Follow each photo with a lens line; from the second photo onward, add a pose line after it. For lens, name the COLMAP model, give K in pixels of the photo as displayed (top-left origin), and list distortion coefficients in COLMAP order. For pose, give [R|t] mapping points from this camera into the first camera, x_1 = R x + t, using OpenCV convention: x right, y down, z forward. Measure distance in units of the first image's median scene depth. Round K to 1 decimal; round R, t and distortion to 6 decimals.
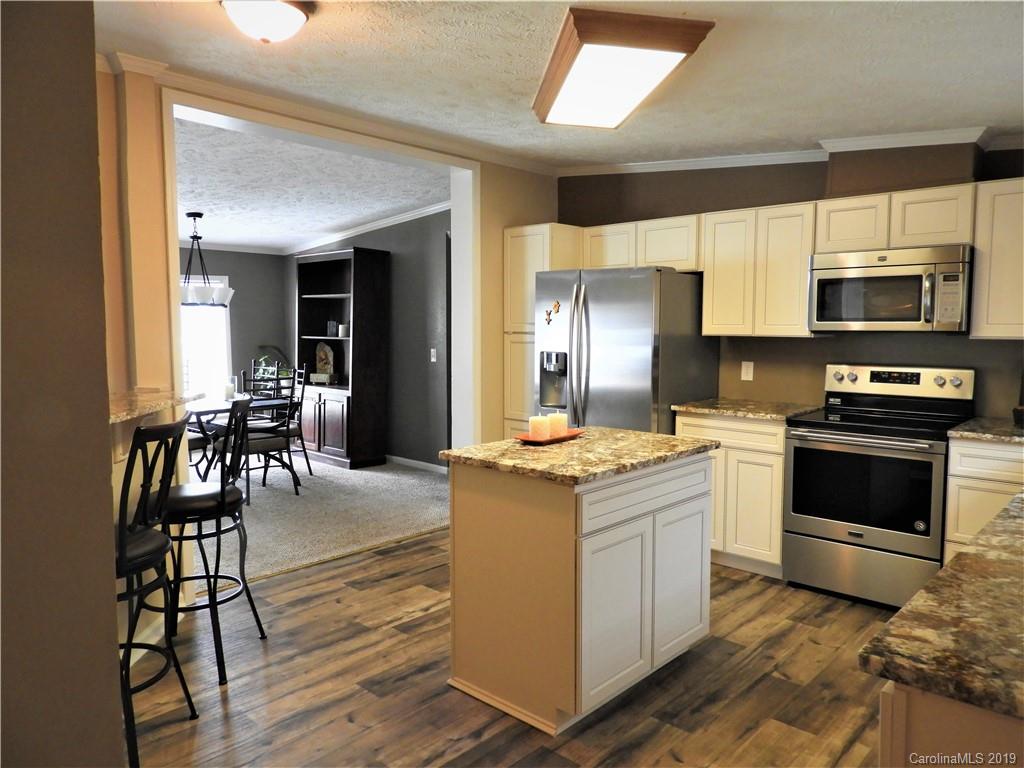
lens RADIAL K [[722.8, 0, 514.4], [0, 722.8, 380.6], [0, 0, 1]] dist [0.009961, 0.004355]
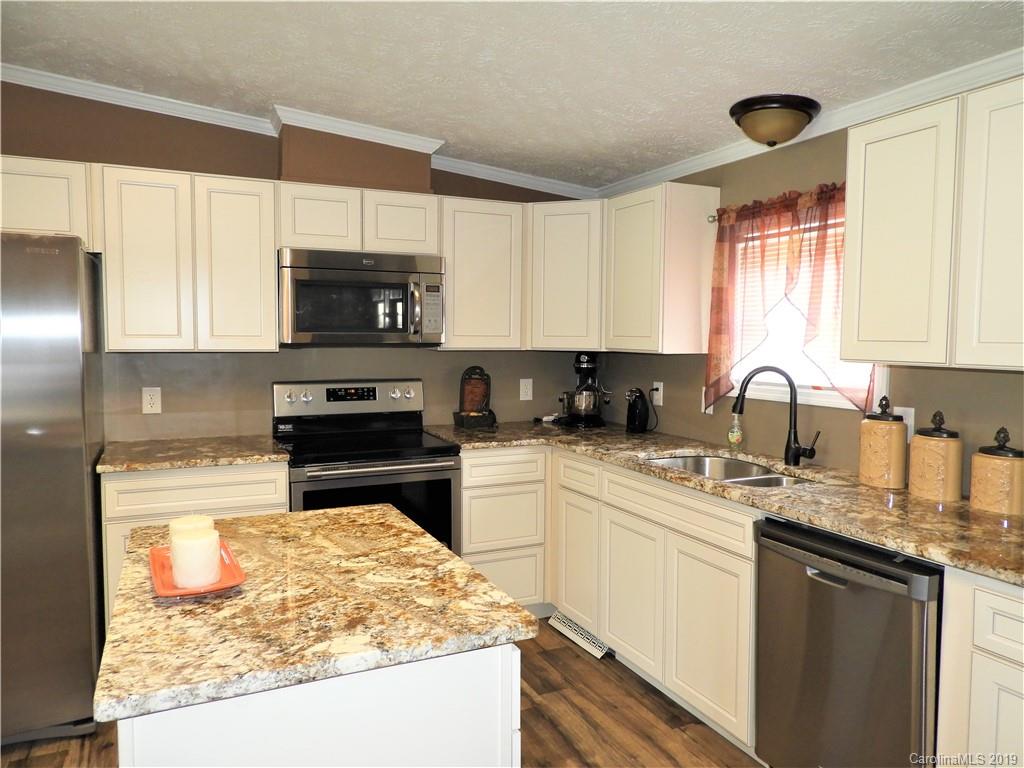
lens RADIAL K [[722.8, 0, 516.5], [0, 722.8, 378.3], [0, 0, 1]] dist [0.009961, 0.004355]
pose [[0.378305, -0.050754, 0.924289, -0.264195], [0.068540, 0.997291, 0.026710, -0.038705], [-0.923140, 0.053247, 0.380759, 0.528261]]
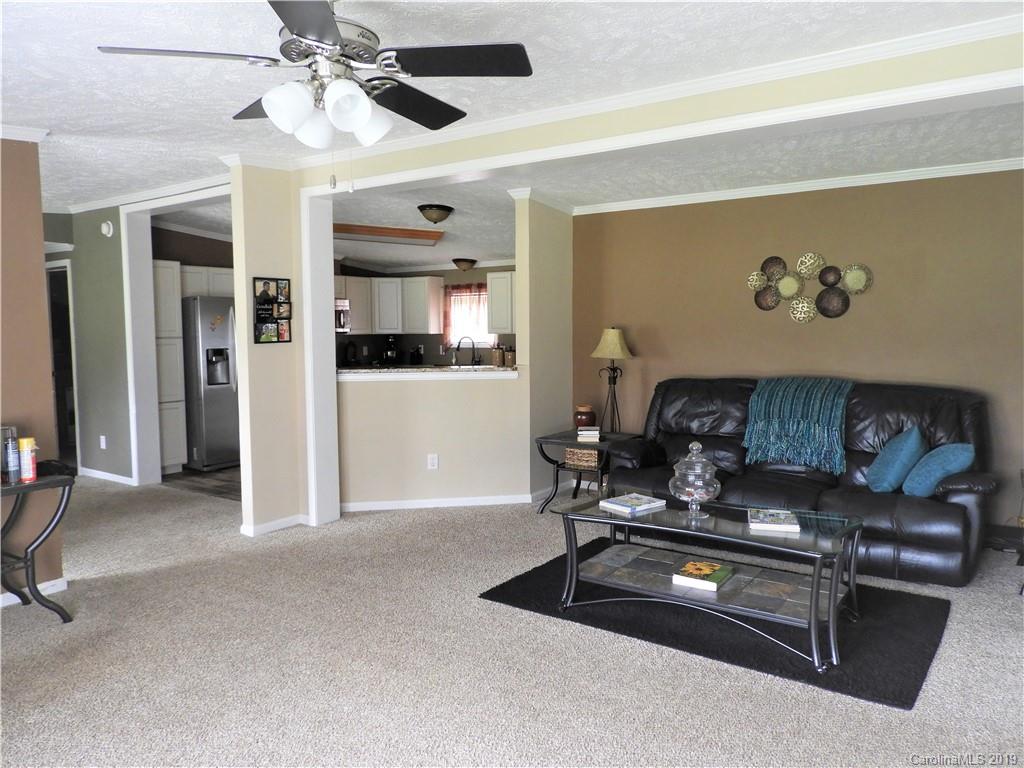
lens RADIAL K [[722.8, 0, 507.3], [0, 722.8, 382.0], [0, 0, 1]] dist [0.009961, 0.004355]
pose [[-0.117831, -0.073701, 0.990295, -1.999929], [0.091472, 0.992197, 0.084727, -0.055755], [-0.988812, 0.100568, -0.110170, 0.726637]]
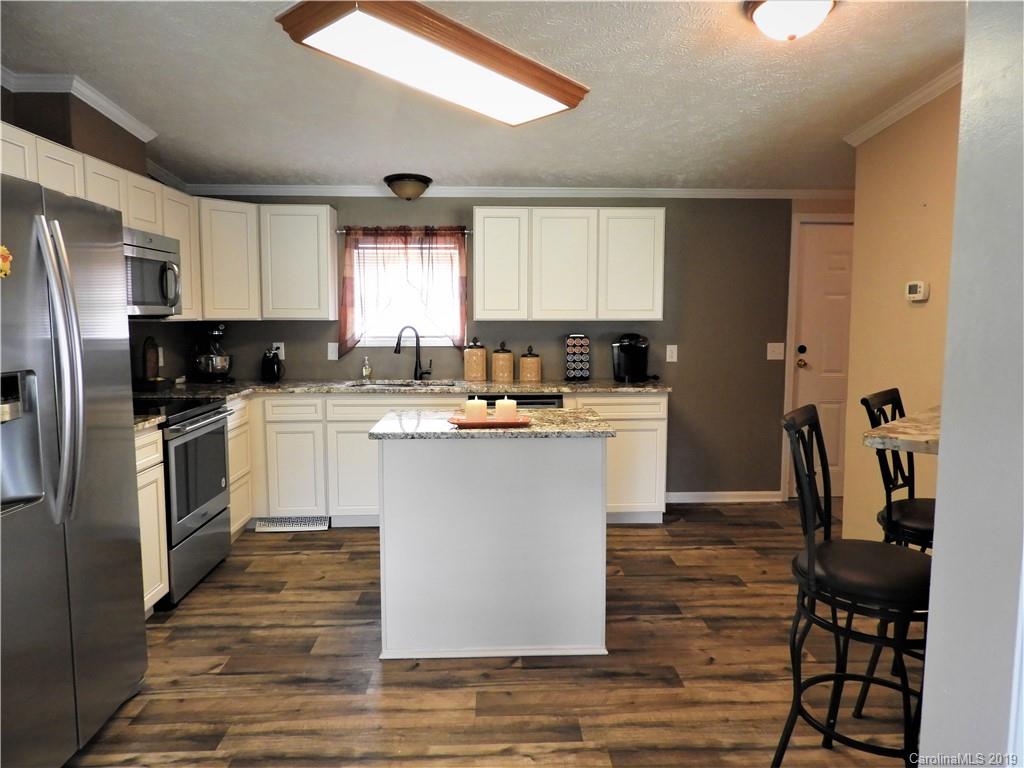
lens RADIAL K [[722.8, 0, 517.3], [0, 722.8, 391.5], [0, 0, 1]] dist [0.009961, 0.004355]
pose [[-0.704939, -0.076317, 0.705150, -0.557523], [0.060139, 0.984183, 0.166637, -0.104479], [-0.706714, 0.159876, -0.689199, 1.385800]]
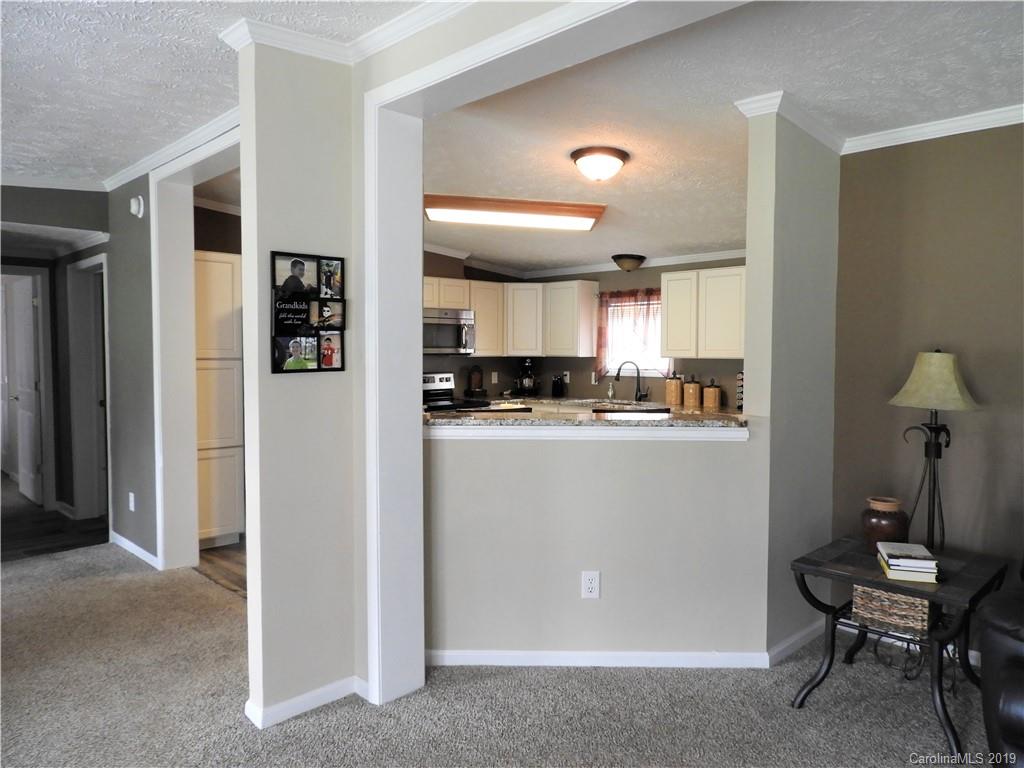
lens RADIAL K [[722.8, 0, 512.8], [0, 722.8, 380.2], [0, 0, 1]] dist [0.009961, 0.004355]
pose [[0.067606, -0.041331, 0.996856, -1.329060], [0.082683, 0.995937, 0.035685, -0.054673], [-0.994280, 0.080011, 0.070749, 0.742480]]
